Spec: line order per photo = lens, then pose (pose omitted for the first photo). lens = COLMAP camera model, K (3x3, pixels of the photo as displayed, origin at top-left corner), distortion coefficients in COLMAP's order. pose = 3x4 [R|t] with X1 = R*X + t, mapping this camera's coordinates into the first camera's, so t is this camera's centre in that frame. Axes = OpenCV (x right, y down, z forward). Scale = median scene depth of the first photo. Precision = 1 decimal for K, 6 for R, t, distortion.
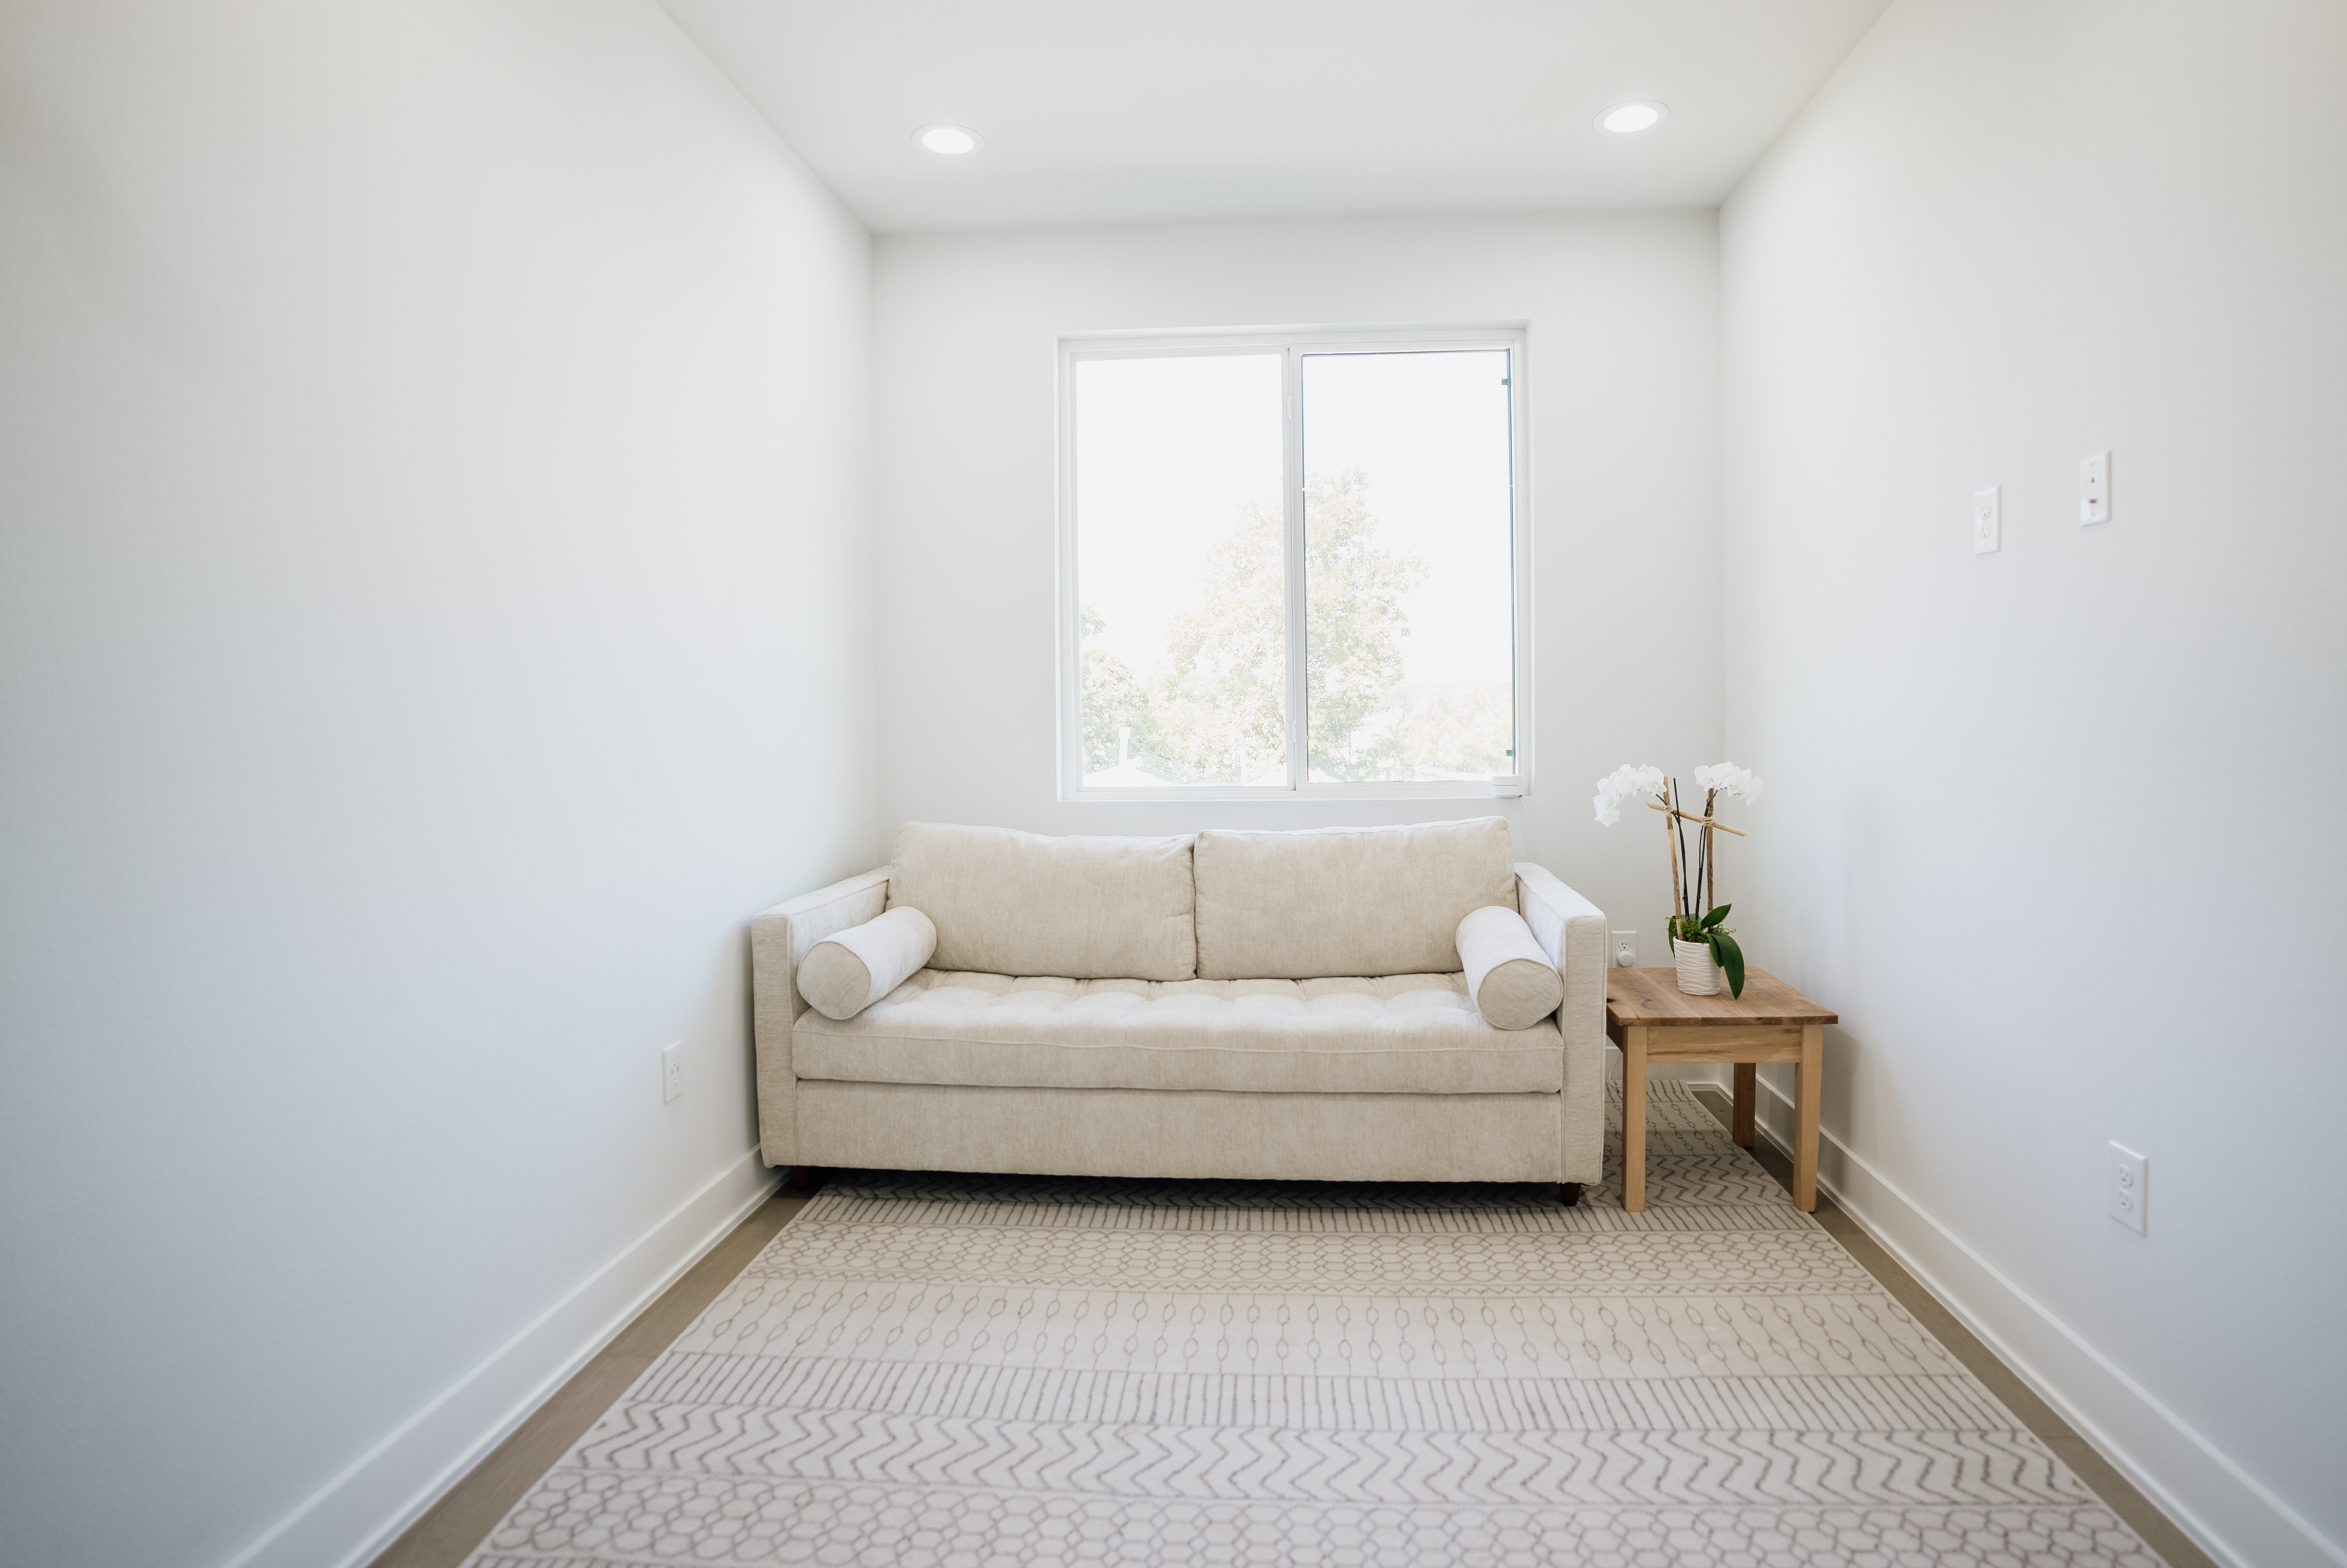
lens RADIAL K [[1167.0, 0, 1245.0], [0, 1167.0, 746.0], [0, 0, 1]] dist [-0.078279, 0.034739]
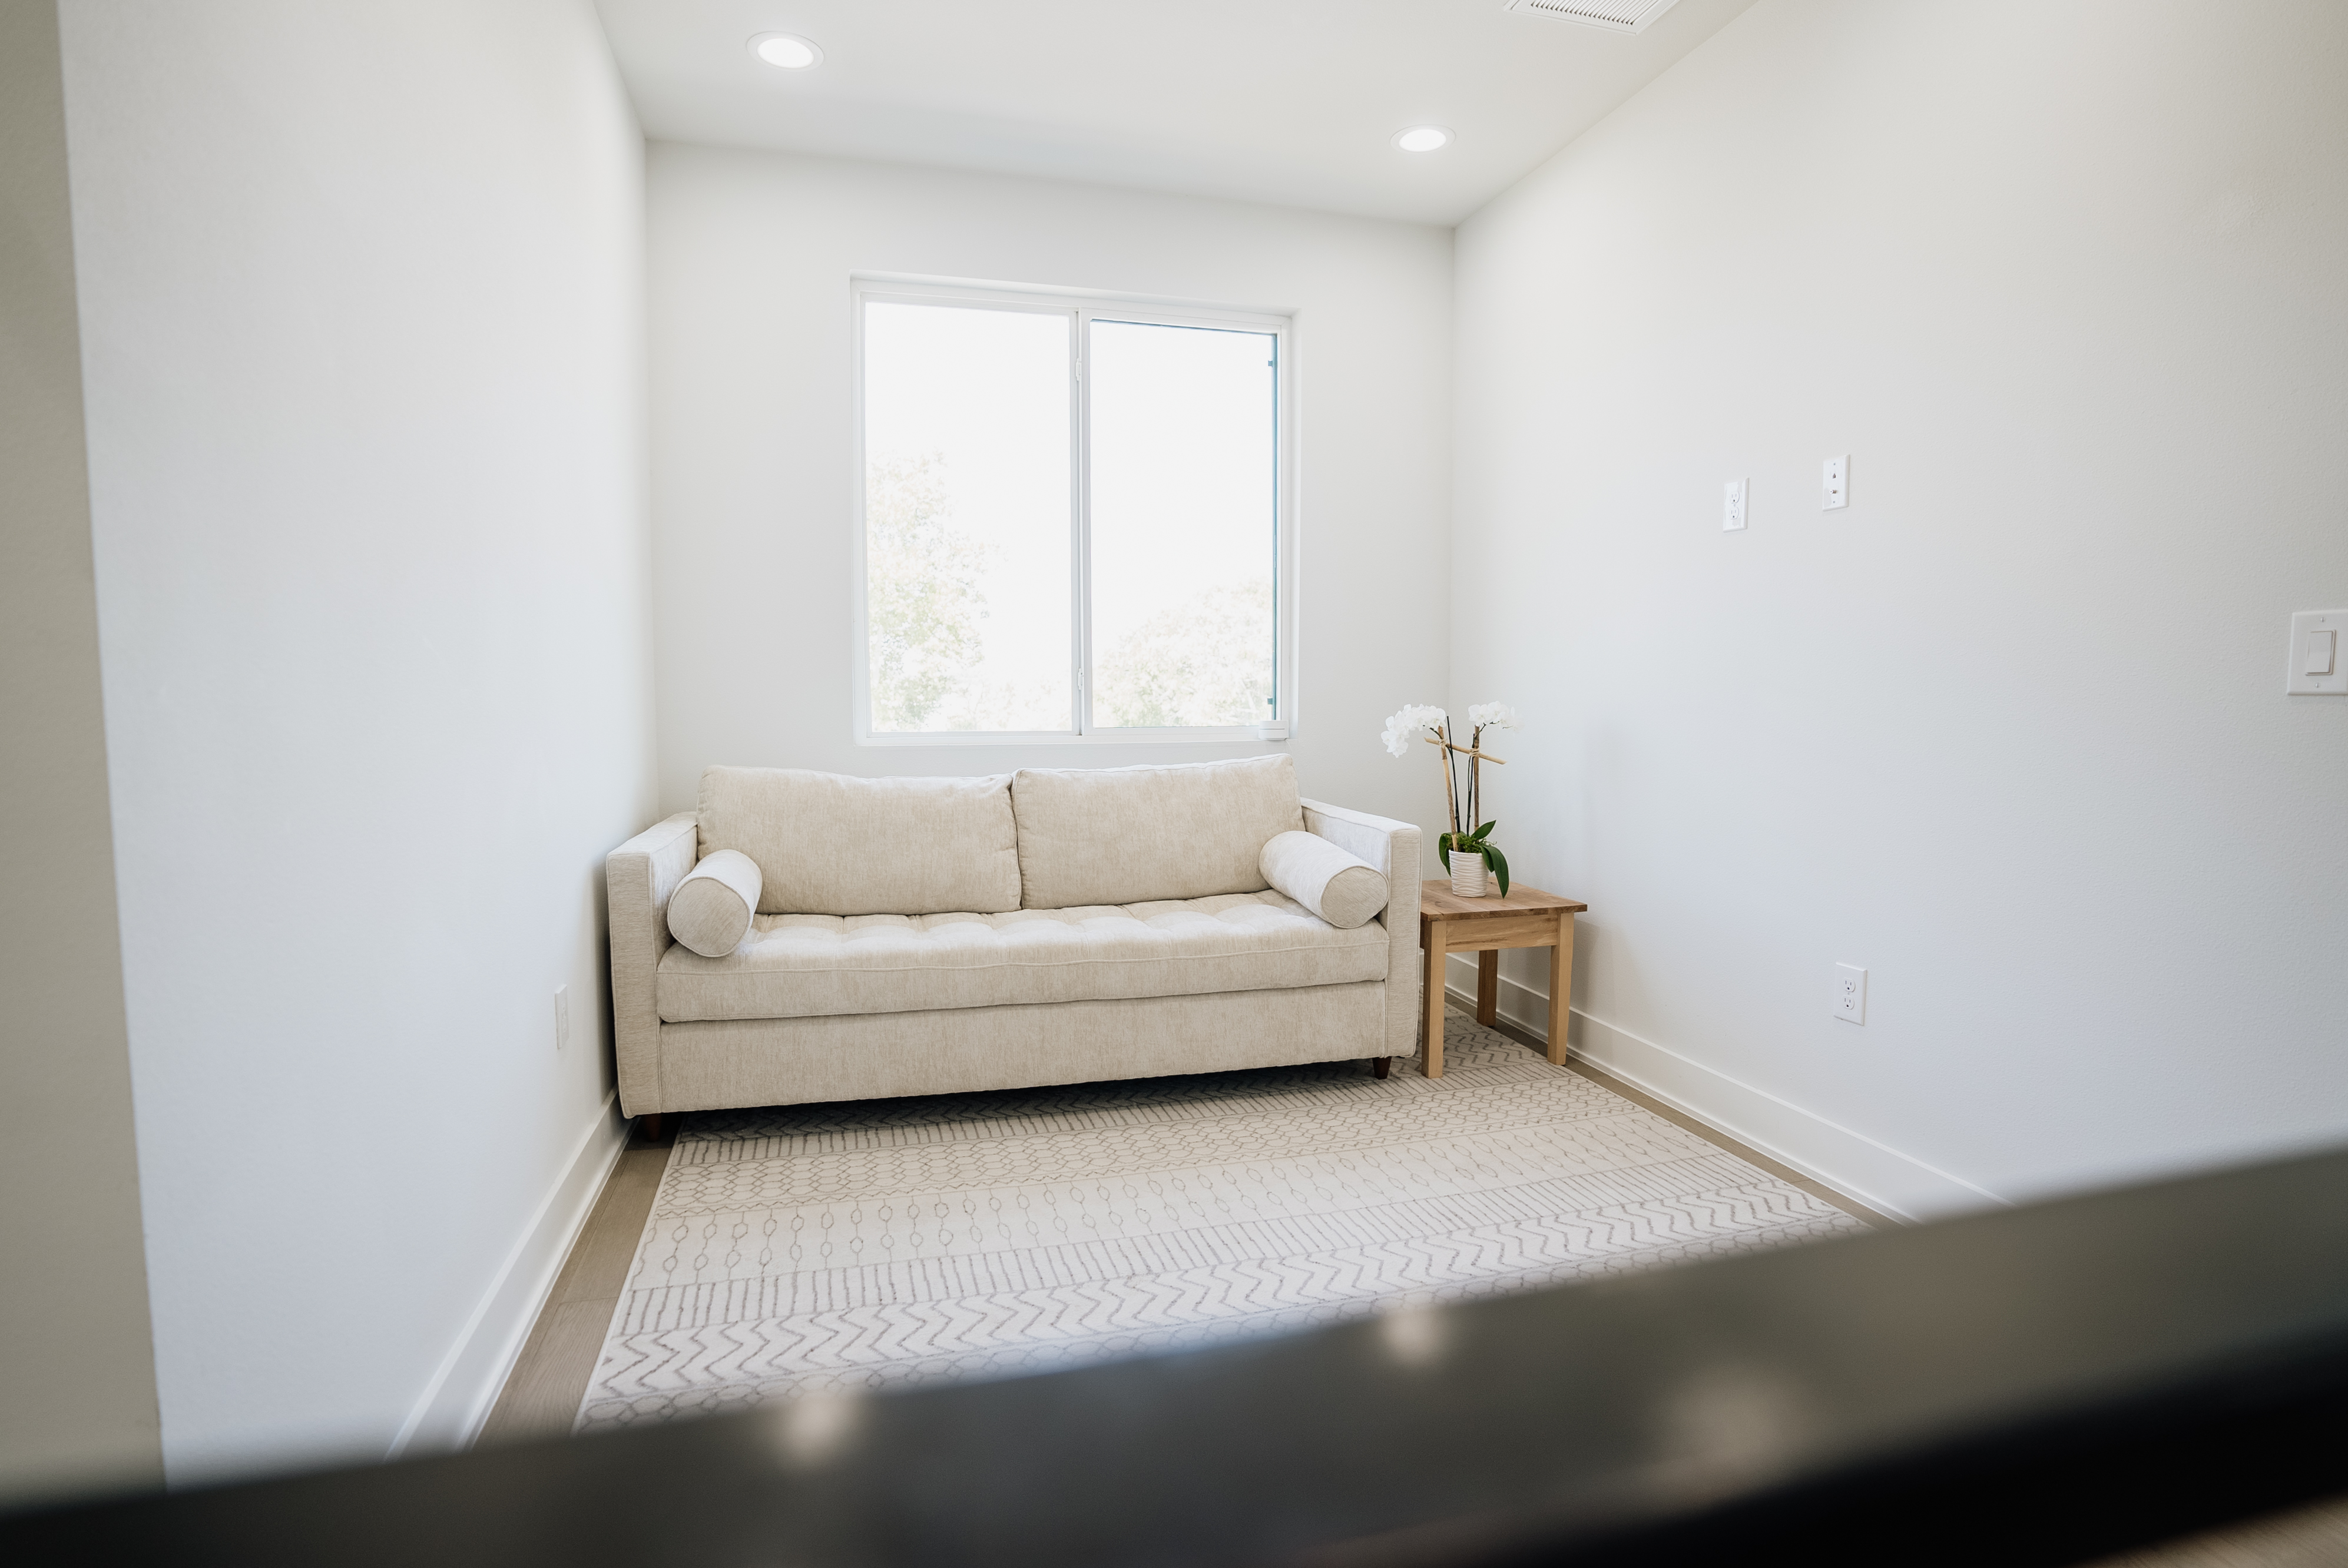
lens RADIAL K [[1149.6, 0, 1178.2], [0, 1149.6, 787.6], [0, 0, 1]] dist [-0.077027, 0.031207]
pose [[0.948566, -0.014661, 0.316241, -0.280399], [-0.000919, 0.998795, 0.049059, 0.047063], [-0.316579, -0.046827, 0.947410, -0.023997]]
